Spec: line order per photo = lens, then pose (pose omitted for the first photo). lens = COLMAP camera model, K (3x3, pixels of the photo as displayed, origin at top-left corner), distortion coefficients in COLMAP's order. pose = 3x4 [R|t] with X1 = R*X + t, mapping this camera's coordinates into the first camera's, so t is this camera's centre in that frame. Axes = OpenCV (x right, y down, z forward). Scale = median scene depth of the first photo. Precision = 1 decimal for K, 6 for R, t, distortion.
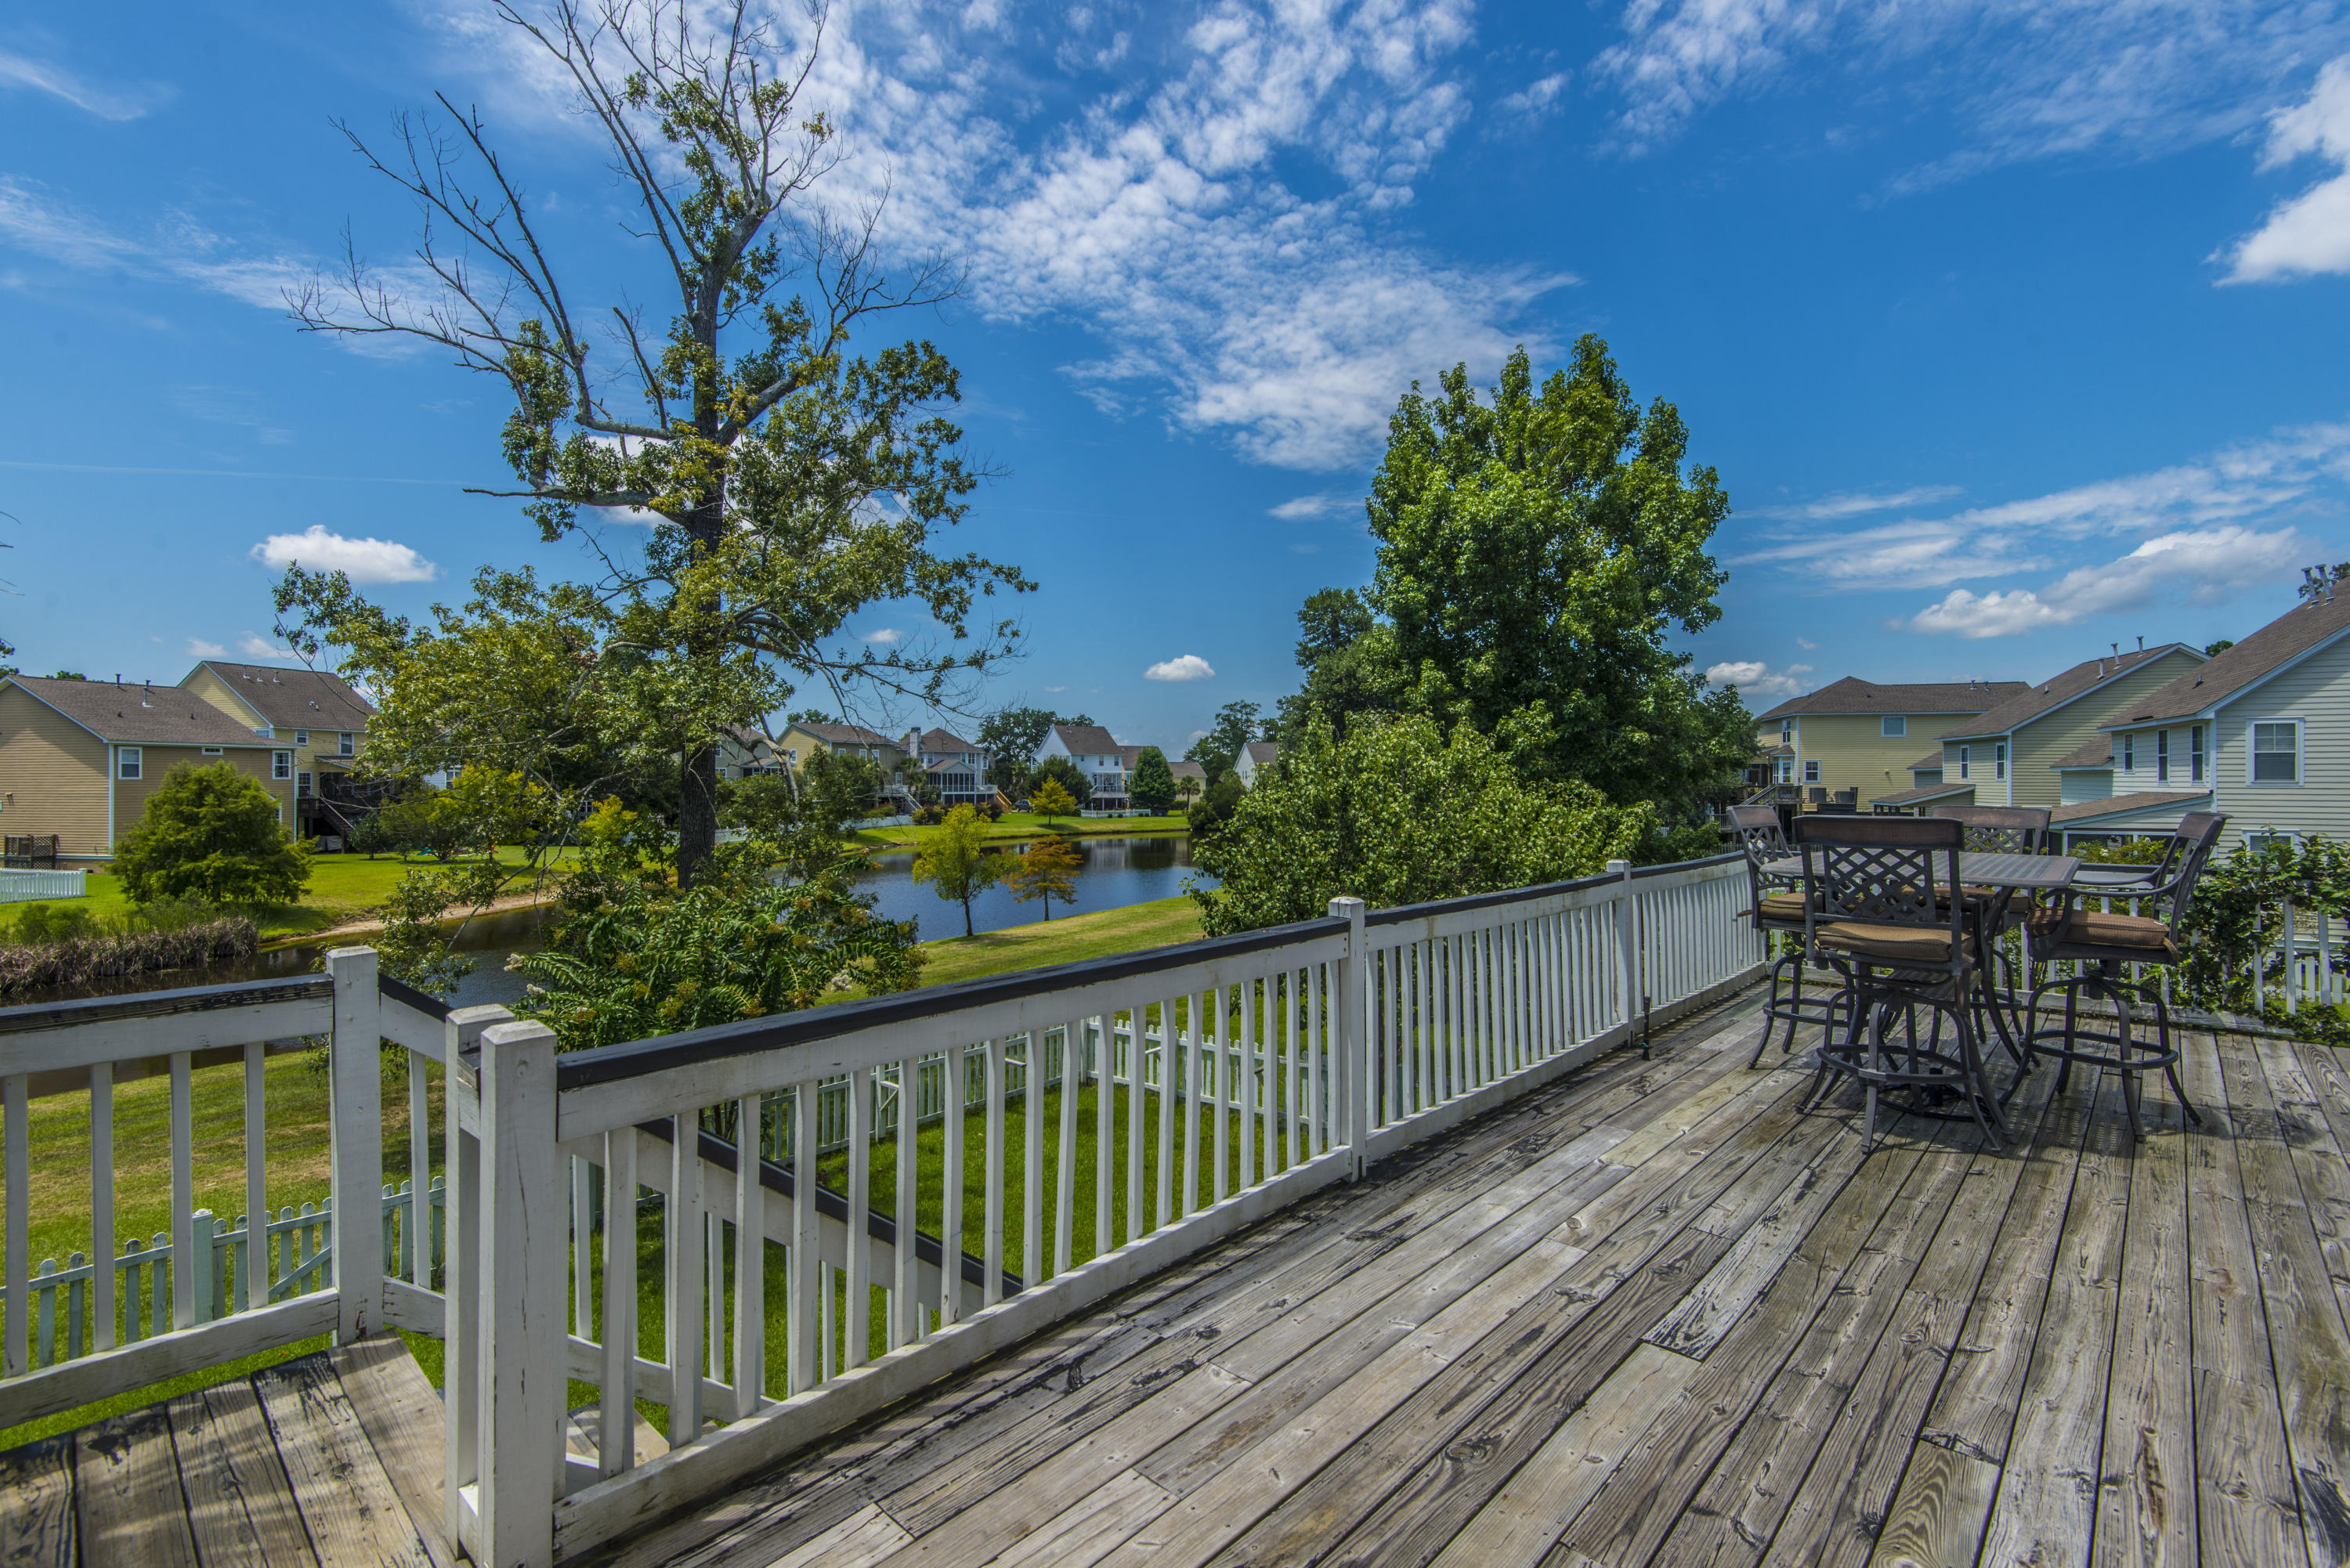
lens RADIAL K [[1063.2, 0, 1175.1], [0, 1063.2, 771.5], [0, 0, 1]] dist [0.030773, -0.017185]
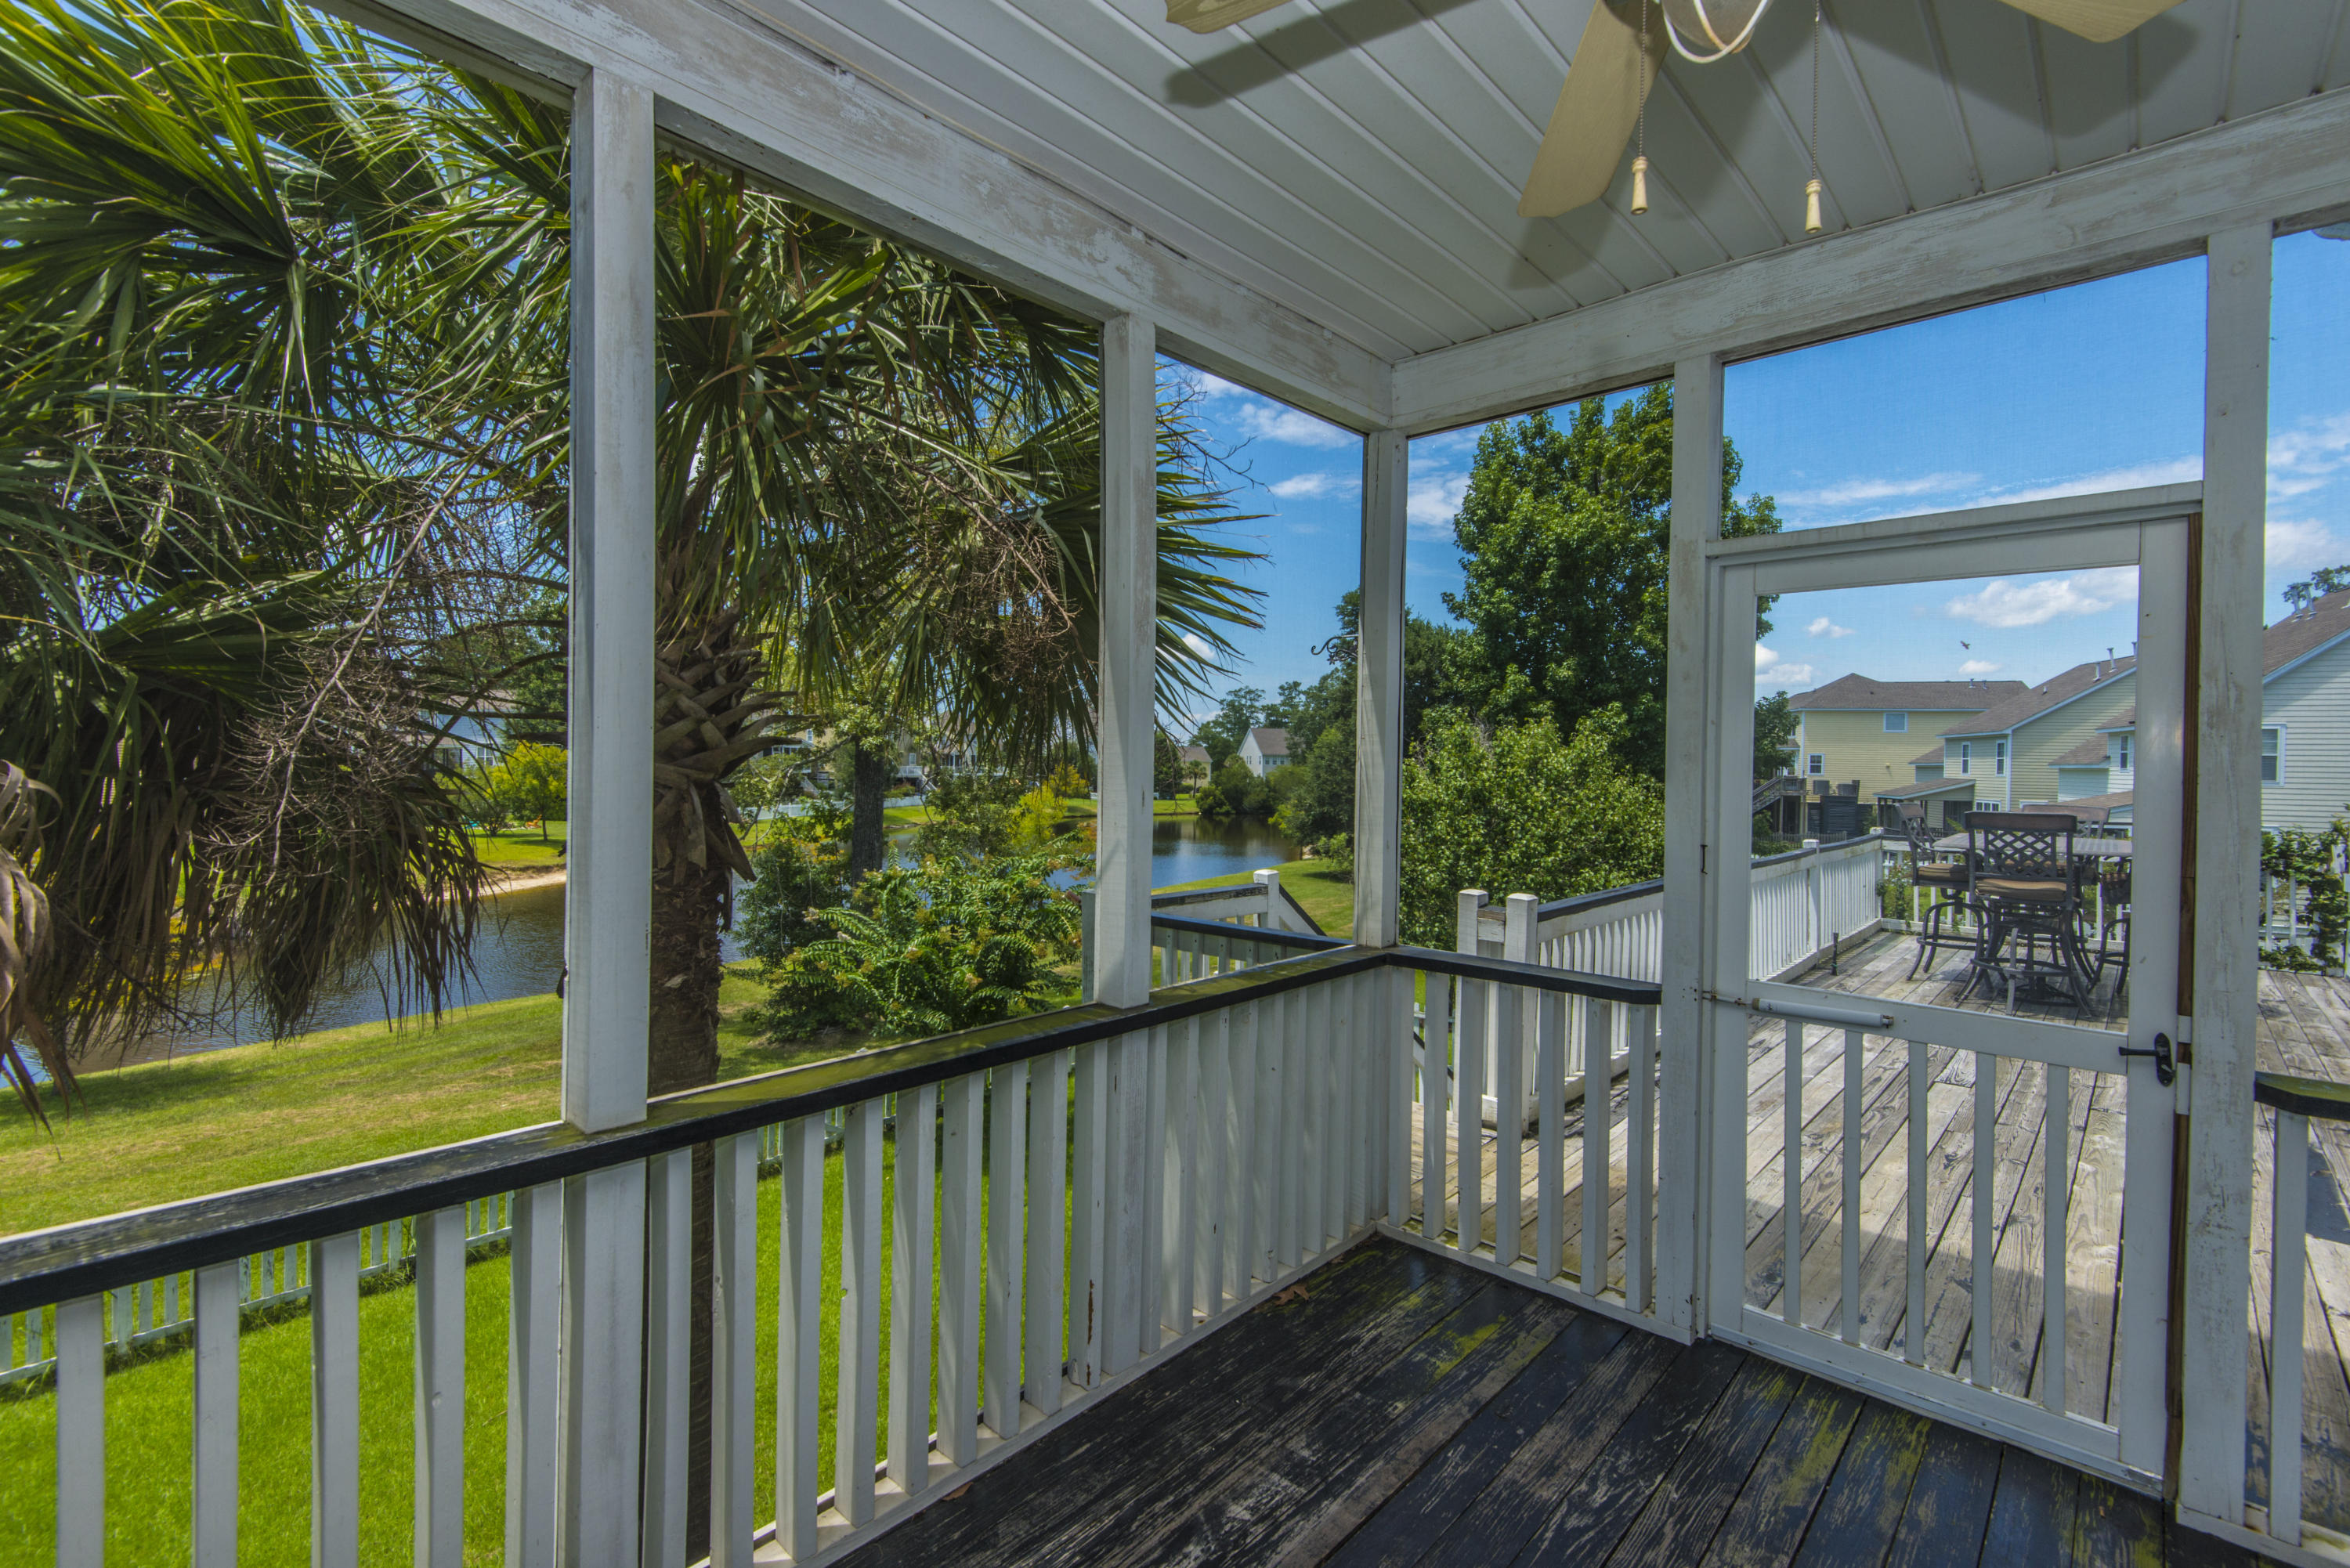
lens RADIAL K [[1066.4, 0, 1172.1], [0, 1066.4, 785.6], [0, 0, 1]] dist [0.025955, -0.015184]
pose [[0.999891, 0.012273, 0.008208, -0.086133], [-0.012504, 0.999509, 0.028730, -0.003852], [-0.007852, -0.028830, 0.999553, -0.081888]]
